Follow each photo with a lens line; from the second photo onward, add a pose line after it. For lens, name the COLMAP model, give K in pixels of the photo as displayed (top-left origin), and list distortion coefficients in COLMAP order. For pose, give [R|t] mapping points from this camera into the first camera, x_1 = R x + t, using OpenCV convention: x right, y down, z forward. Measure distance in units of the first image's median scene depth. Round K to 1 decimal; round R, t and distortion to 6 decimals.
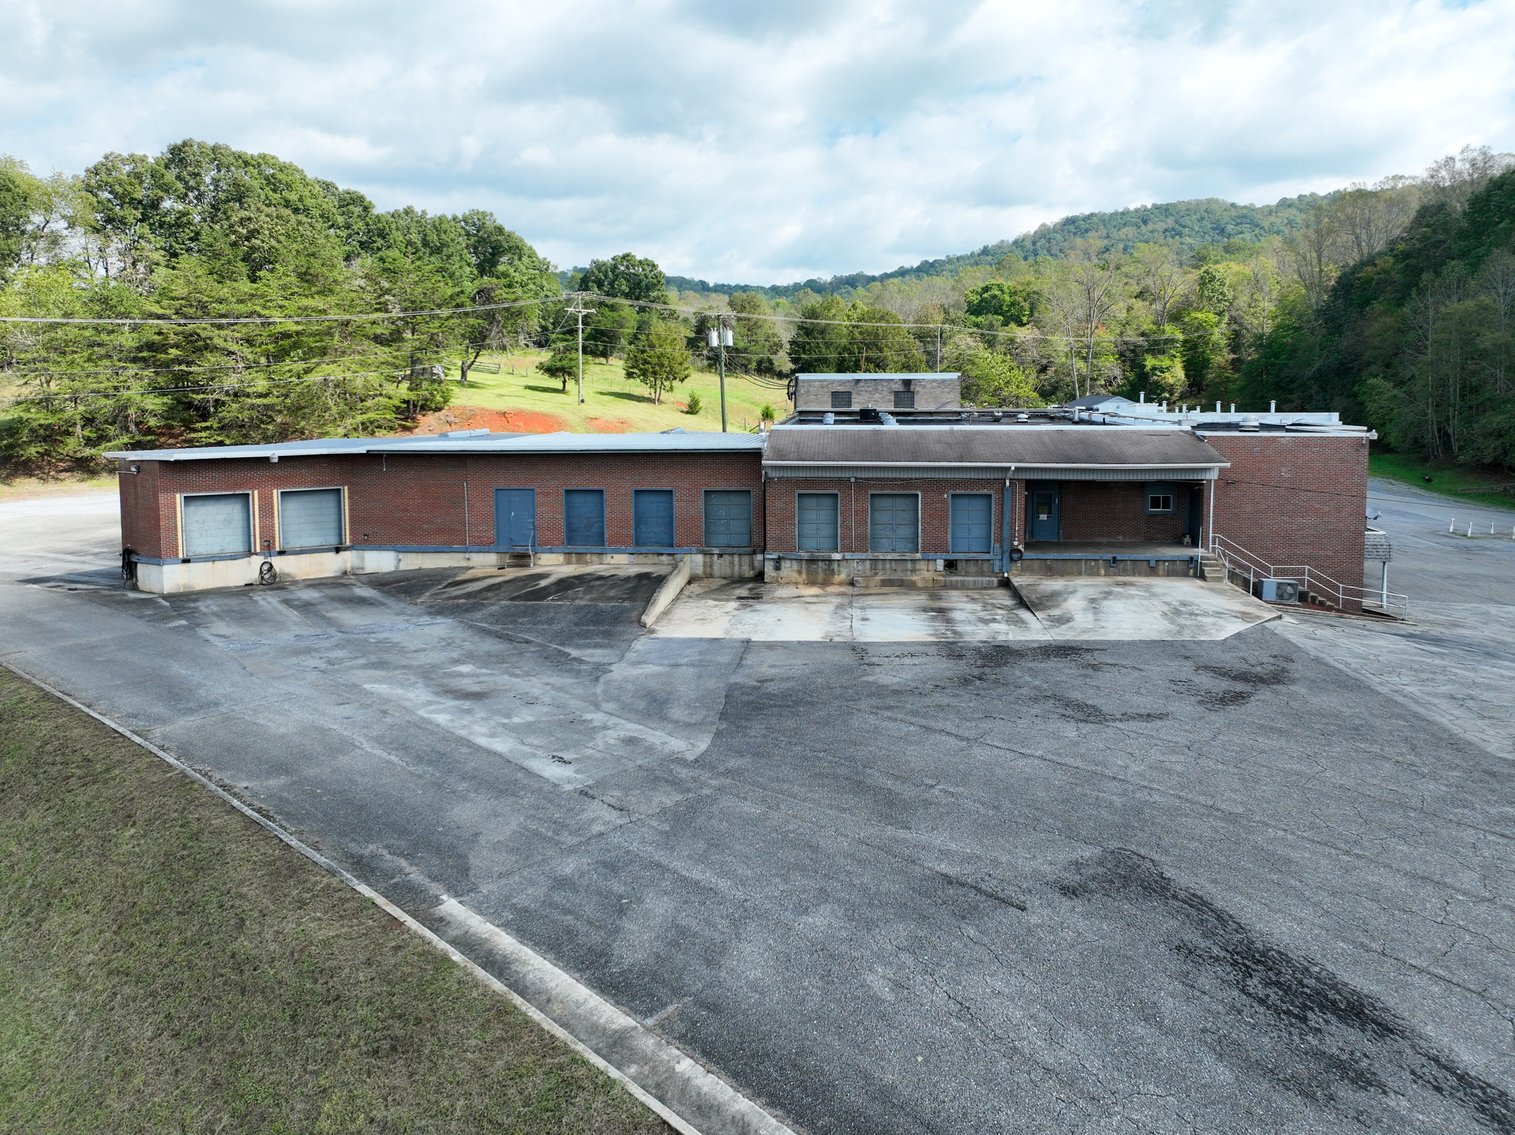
lens RADIAL K [[1085.8, 0, 757.5], [0, 1085.8, 567.5], [0, 0, 1]] dist [0.001490, 0.001010]
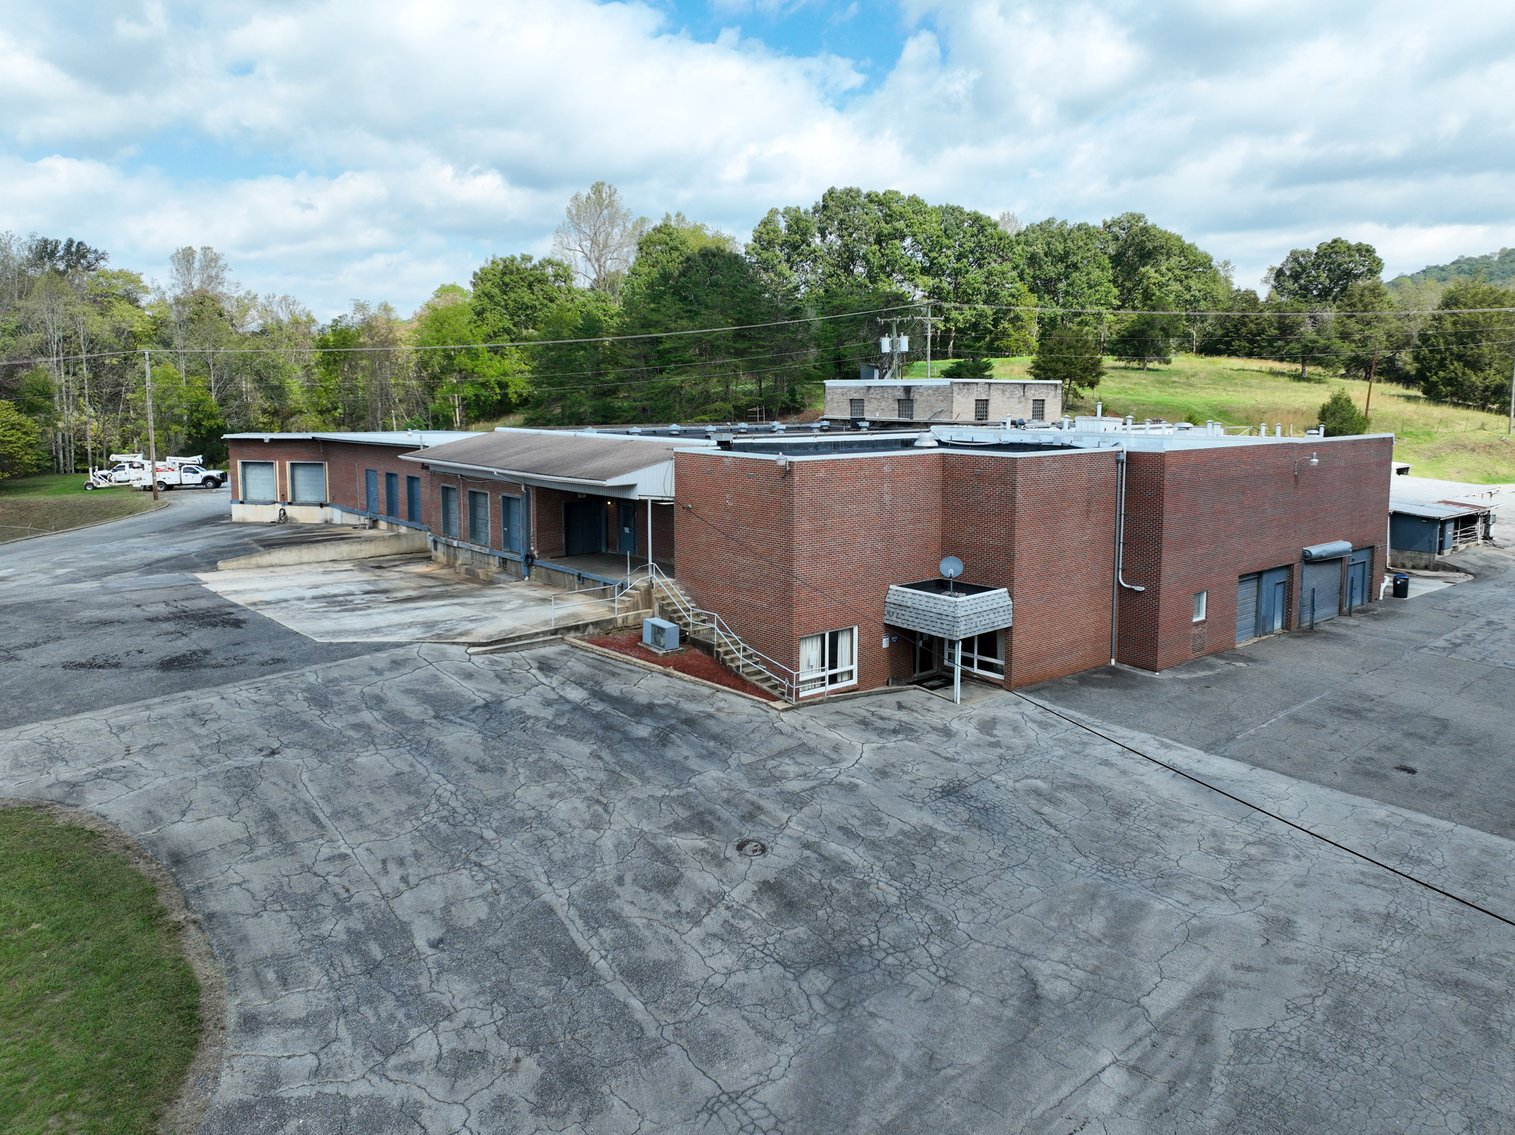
lens RADIAL K [[1085.8, 0, 757.5], [0, 1085.8, 567.5], [0, 0, 1]] dist [0.001490, 0.001010]
pose [[0.664554, 0.119399, -0.737640, 0.735056], [-0.123195, 0.991150, 0.049445, -0.052737], [0.737015, 0.058015, 0.673382, 0.307949]]
